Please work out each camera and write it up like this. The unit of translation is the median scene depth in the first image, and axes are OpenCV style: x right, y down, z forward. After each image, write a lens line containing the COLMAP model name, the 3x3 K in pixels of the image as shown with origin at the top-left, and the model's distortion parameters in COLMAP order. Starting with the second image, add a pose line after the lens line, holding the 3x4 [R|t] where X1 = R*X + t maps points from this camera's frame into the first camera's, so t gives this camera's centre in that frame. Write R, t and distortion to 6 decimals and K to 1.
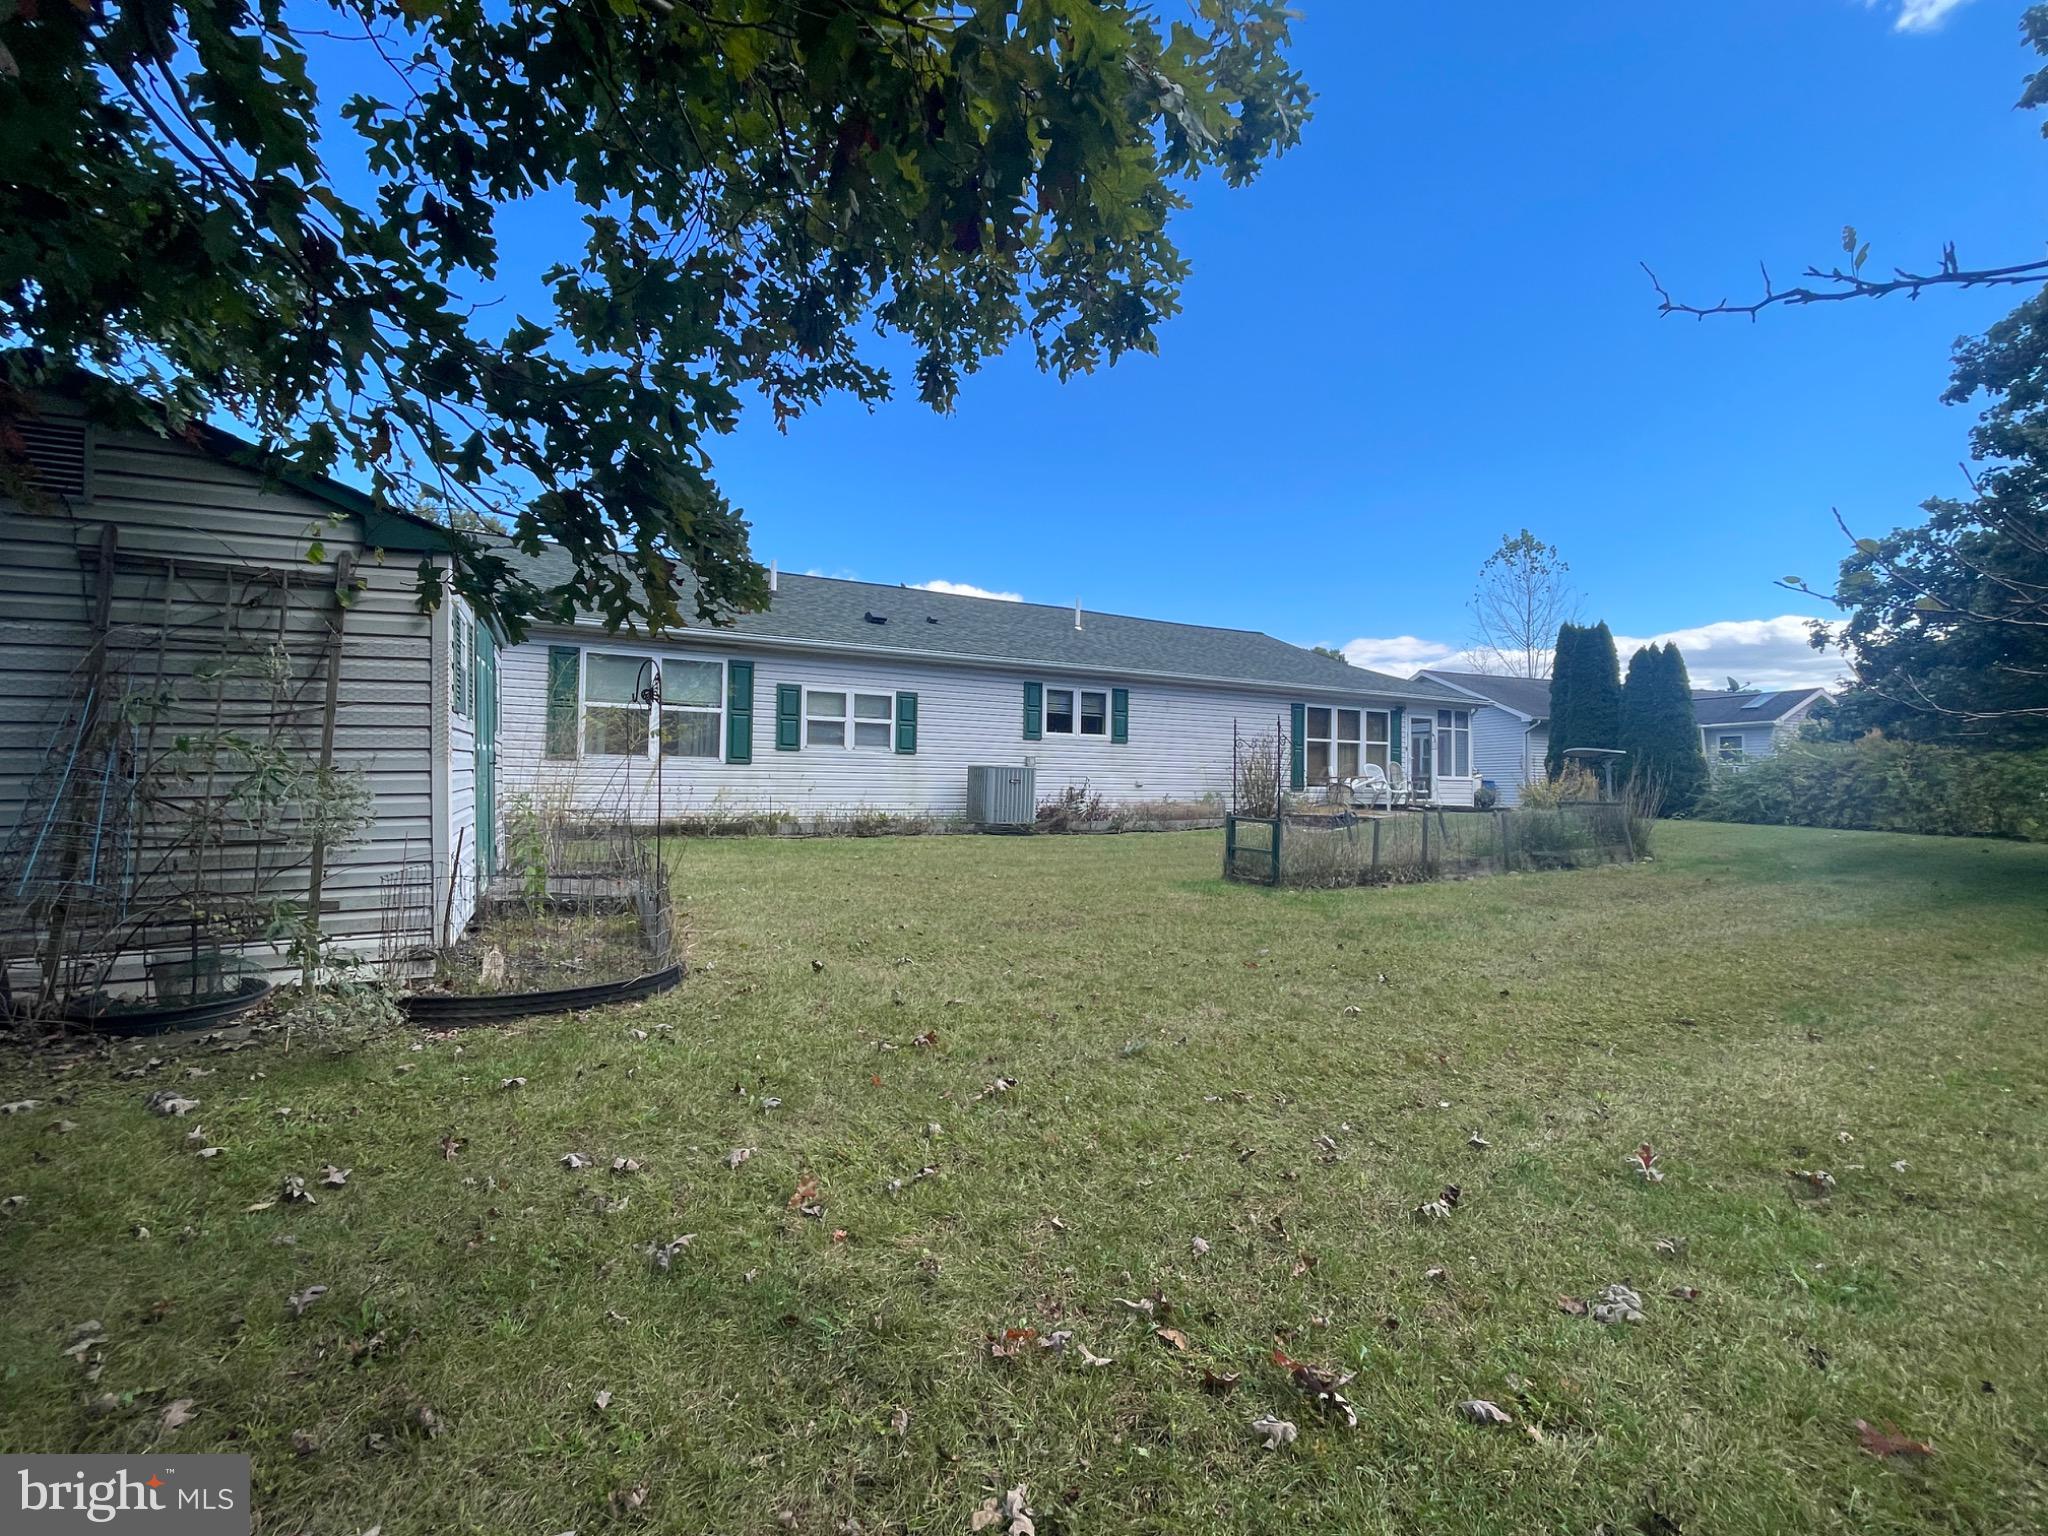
lens RADIAL K [[952.5, 0, 1023.1], [0, 952.5, 769.8], [0, 0, 1]] dist [-0.000188, -0.000007]
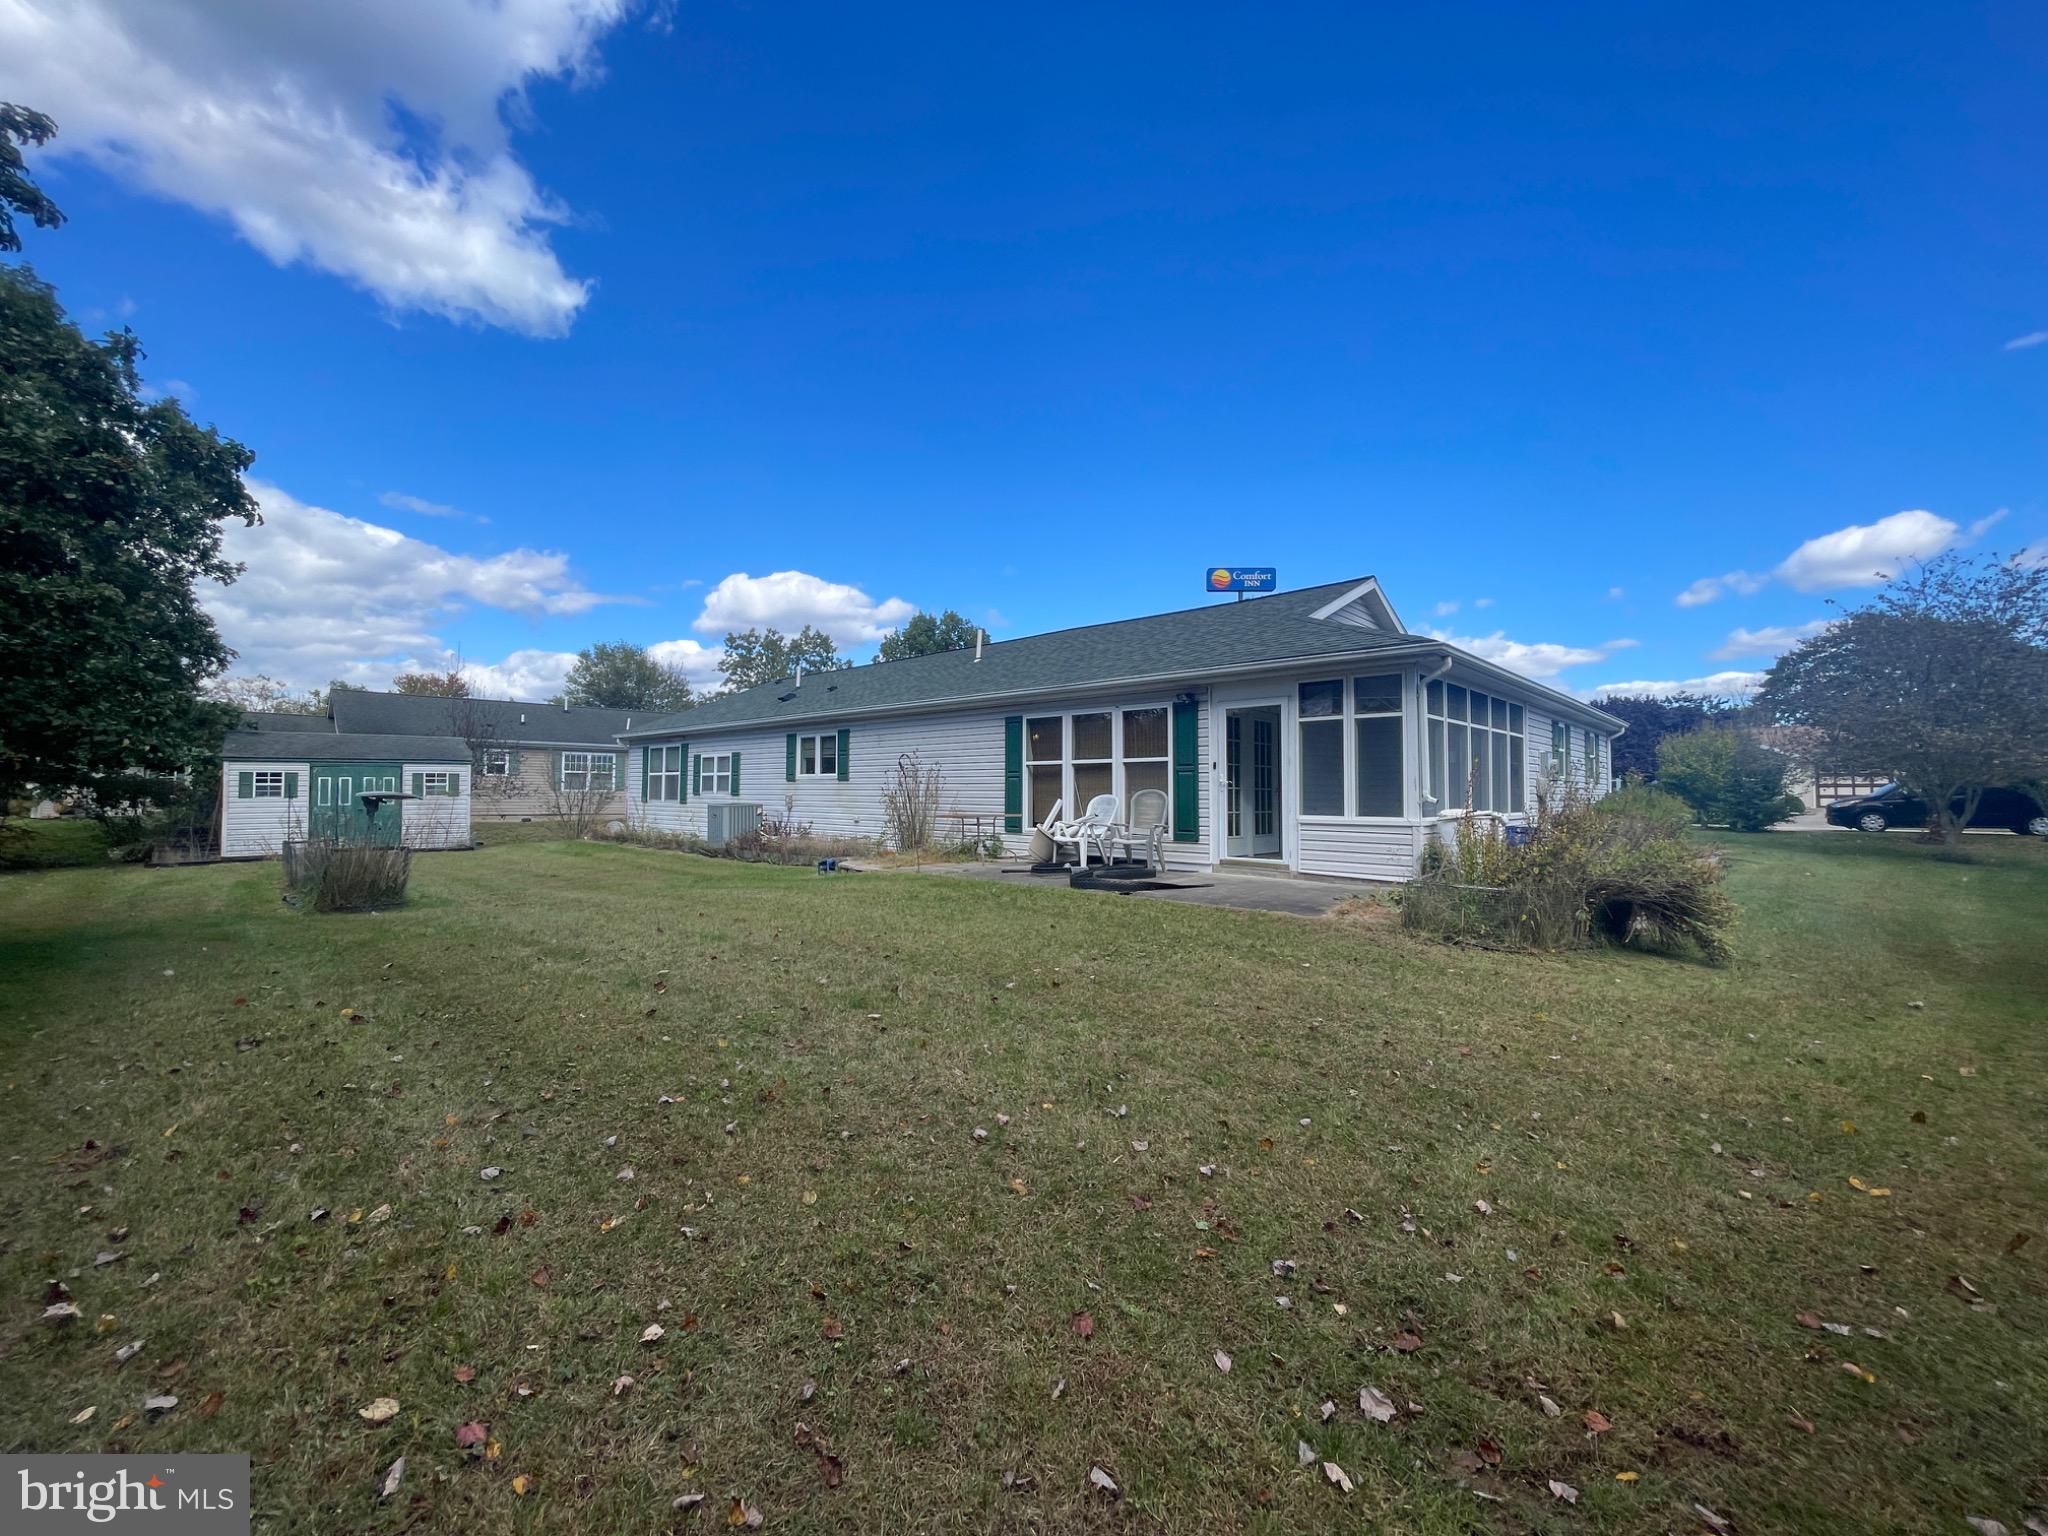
lens RADIAL K [[808.3, 0, 1025.7], [0, 808.3, 777.8], [0, 0, 1]] dist [0.001591, 0.000214]
pose [[0.308646, -0.037406, -0.950441, 0.993335], [0.005333, 0.999279, -0.037597, 0.003069], [0.951162, 0.006535, 0.308623, 0.902324]]
